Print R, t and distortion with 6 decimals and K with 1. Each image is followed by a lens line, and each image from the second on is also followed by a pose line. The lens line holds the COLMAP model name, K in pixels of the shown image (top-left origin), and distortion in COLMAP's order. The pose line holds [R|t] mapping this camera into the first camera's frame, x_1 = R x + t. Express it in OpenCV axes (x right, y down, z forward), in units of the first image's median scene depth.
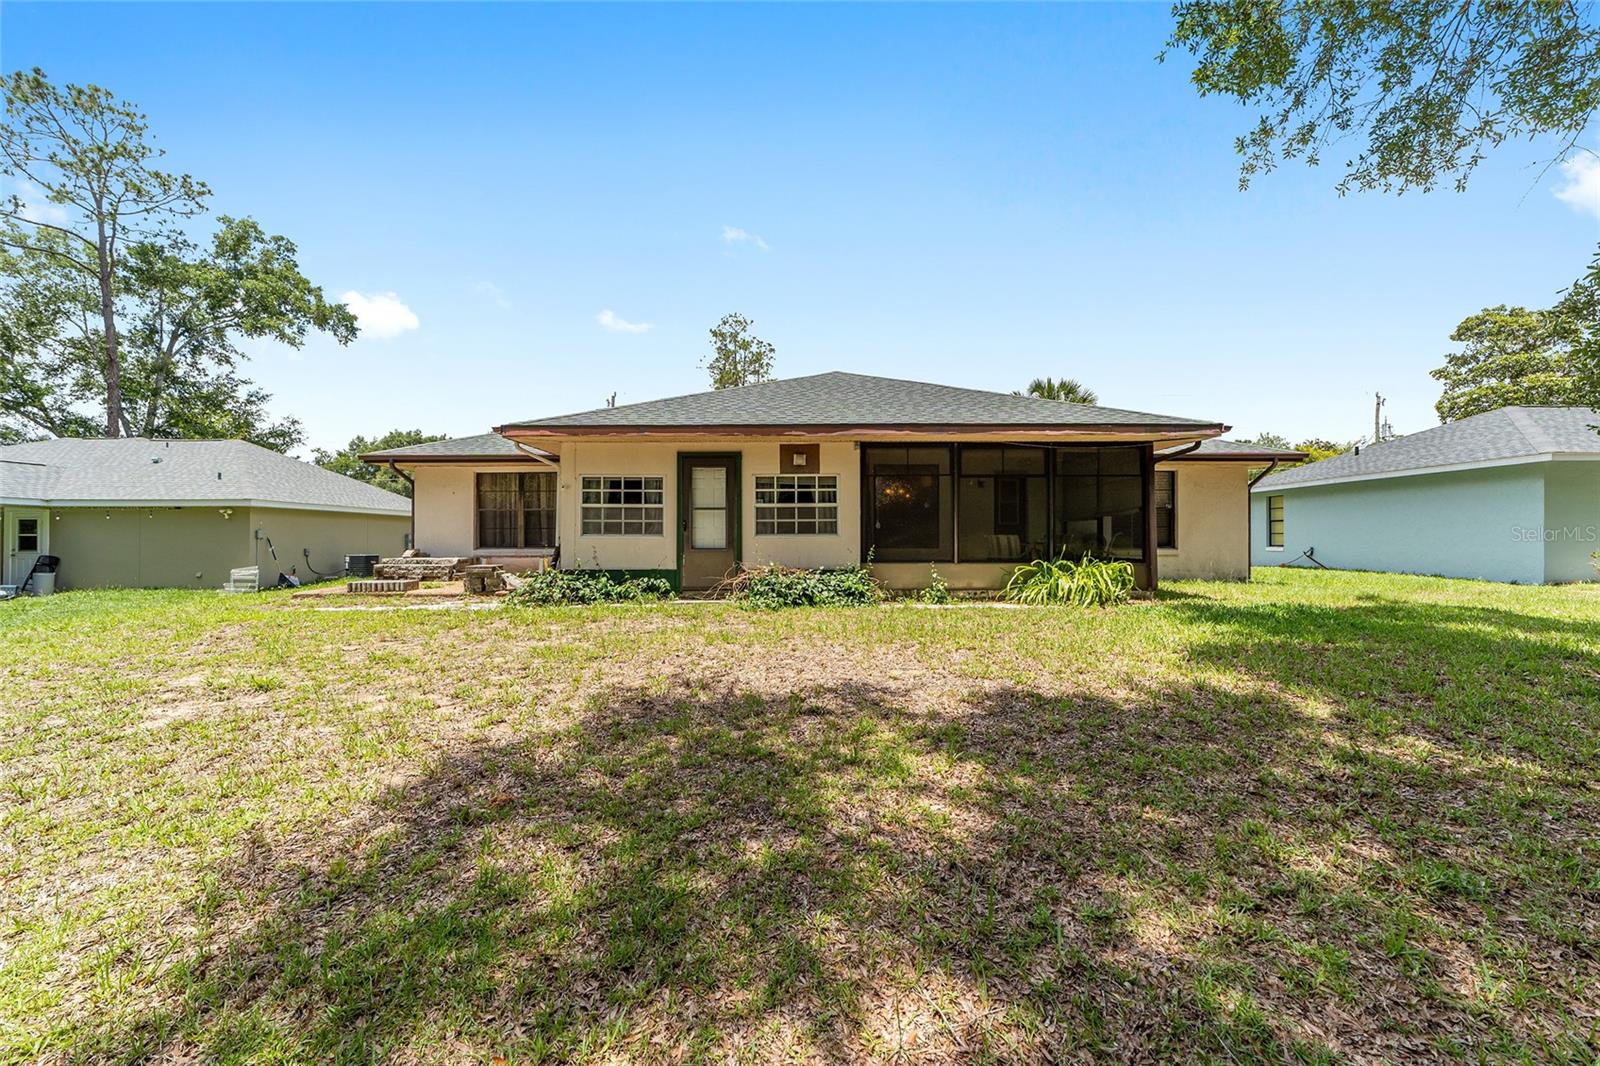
lens RADIAL K [[614.3, 0, 793.4], [0, 614.3, 534.3], [0, 0, 1]] dist [-0.016331, 0.007999]
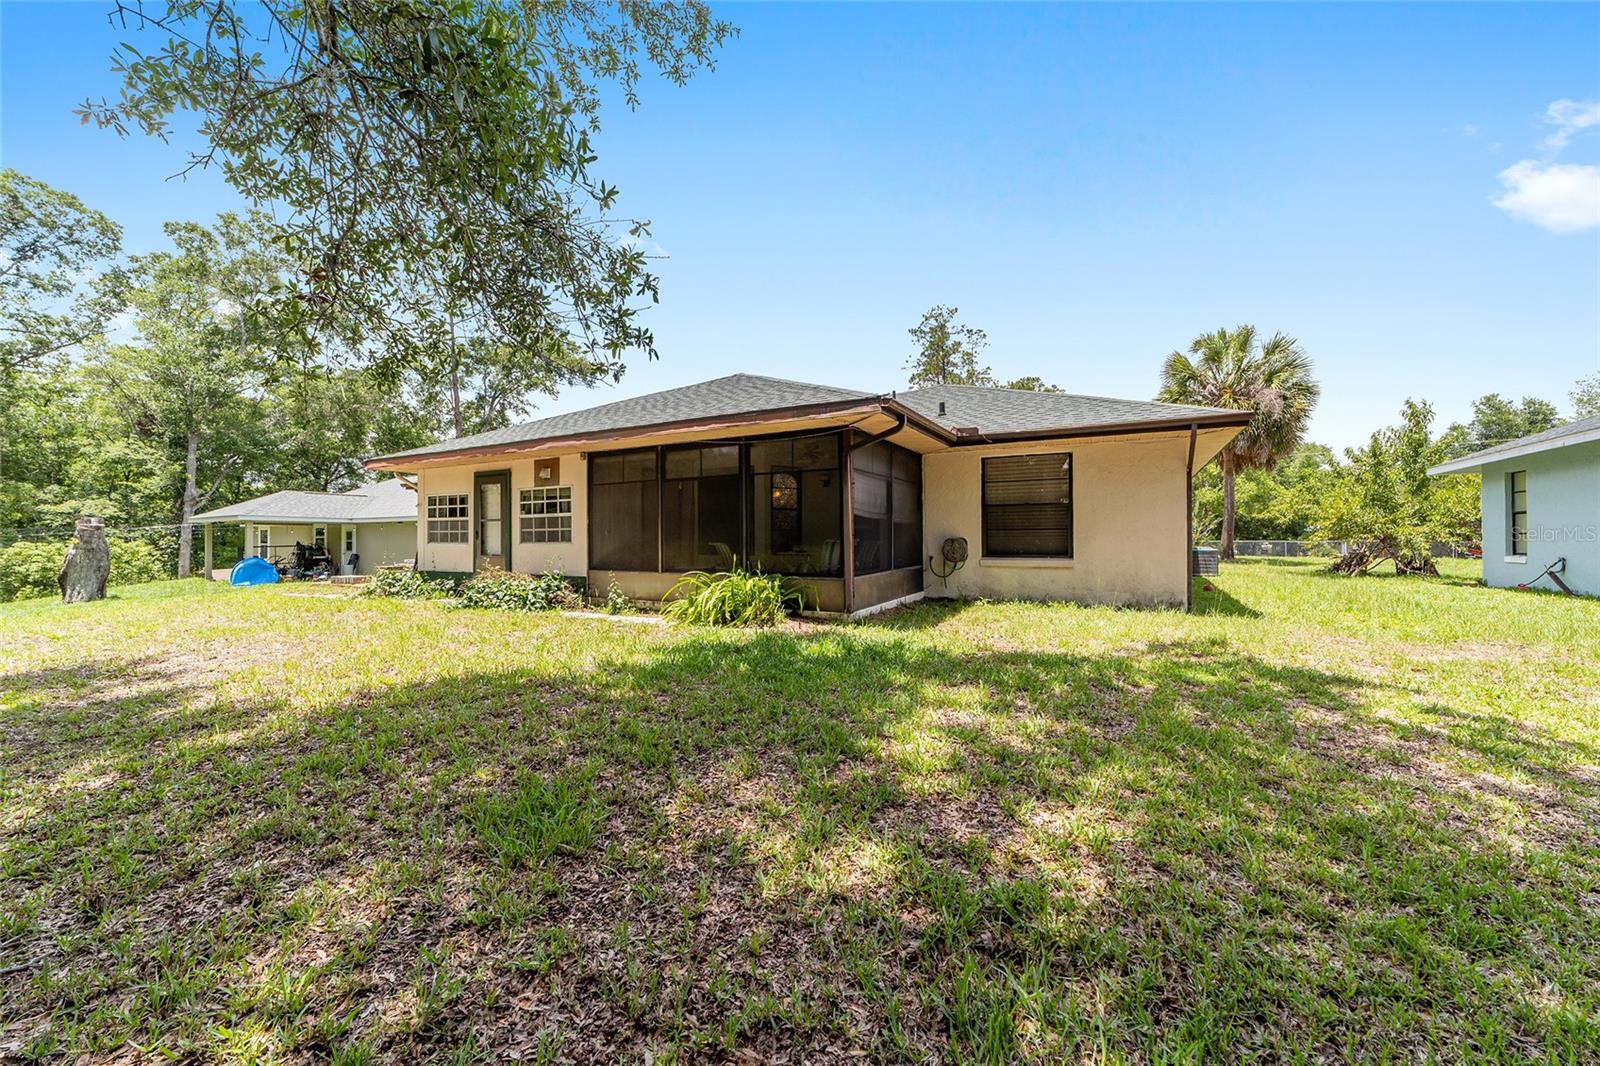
lens RADIAL K [[614.3, 0, 793.4], [0, 614.3, 534.3], [0, 0, 1]] dist [-0.016331, 0.007999]
pose [[0.880712, -0.007240, -0.473597, 0.889350], [0.007636, 0.999970, -0.001086, -0.010070], [0.473591, -0.002660, 0.880741, 0.262877]]
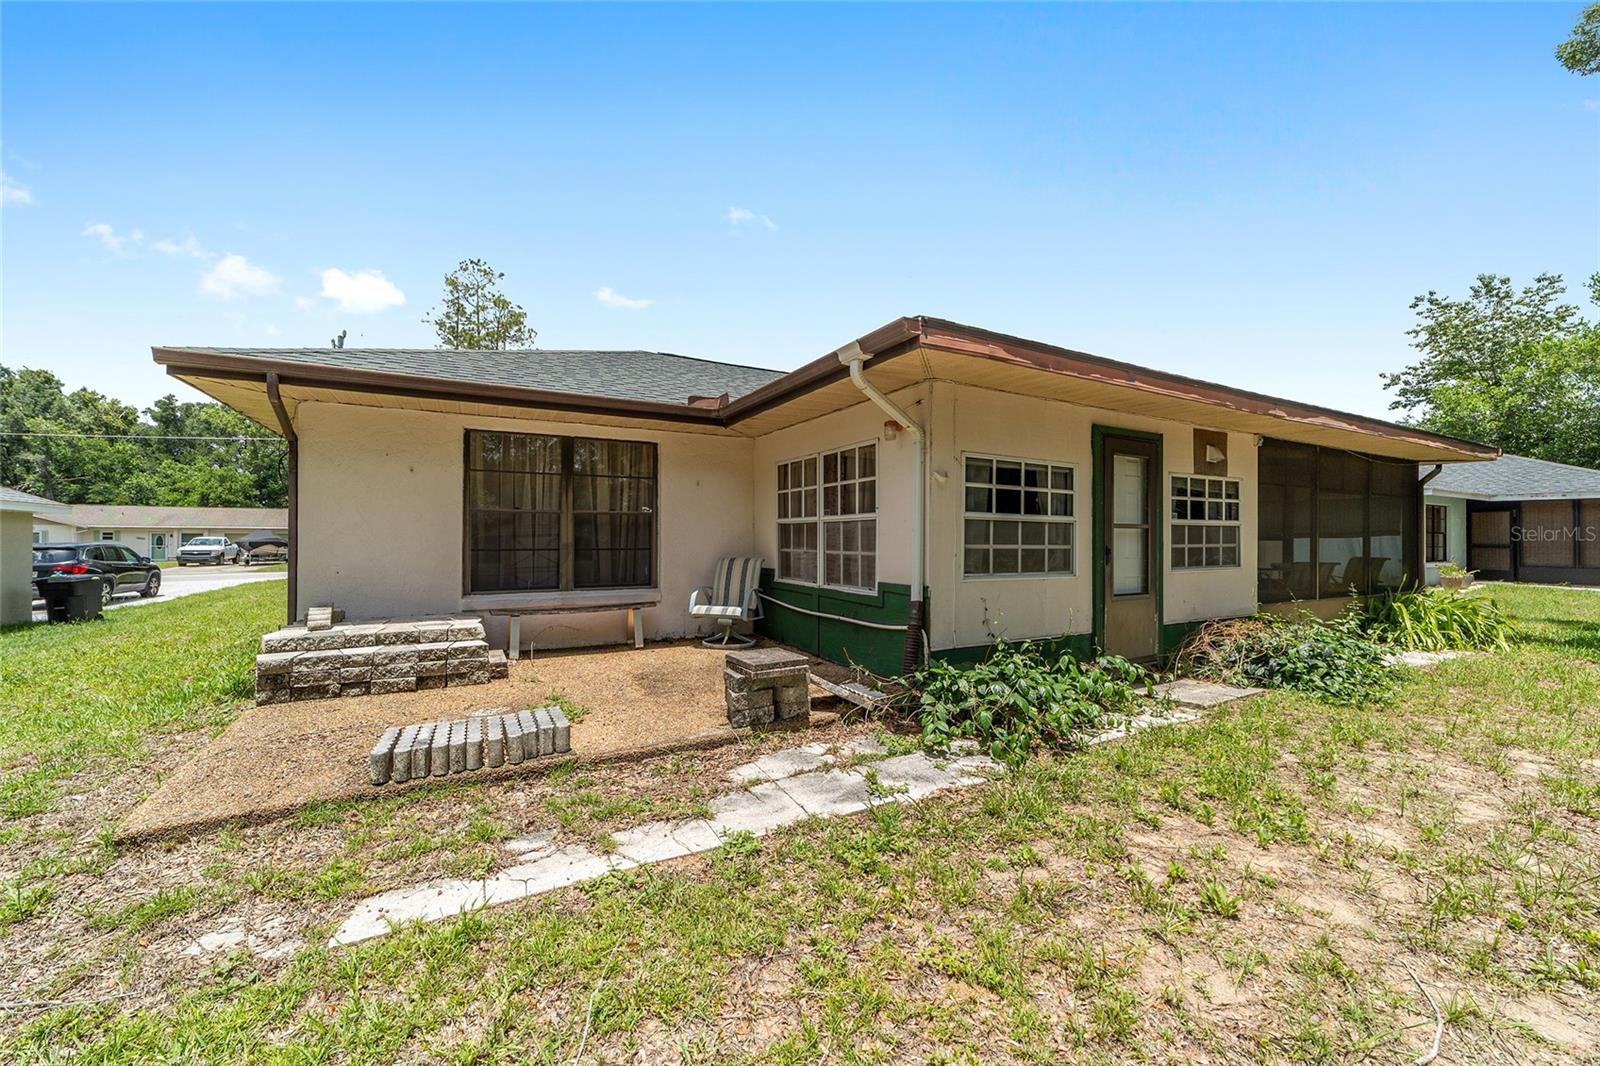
lens RADIAL K [[614.3, 0, 793.4], [0, 614.3, 534.3], [0, 0, 1]] dist [-0.016331, 0.007999]
pose [[0.876504, 0.008903, 0.481312, -0.699547], [-0.008482, 0.999959, -0.003050, -0.029419], [-0.481319, -0.001409, 0.876544, 0.637905]]
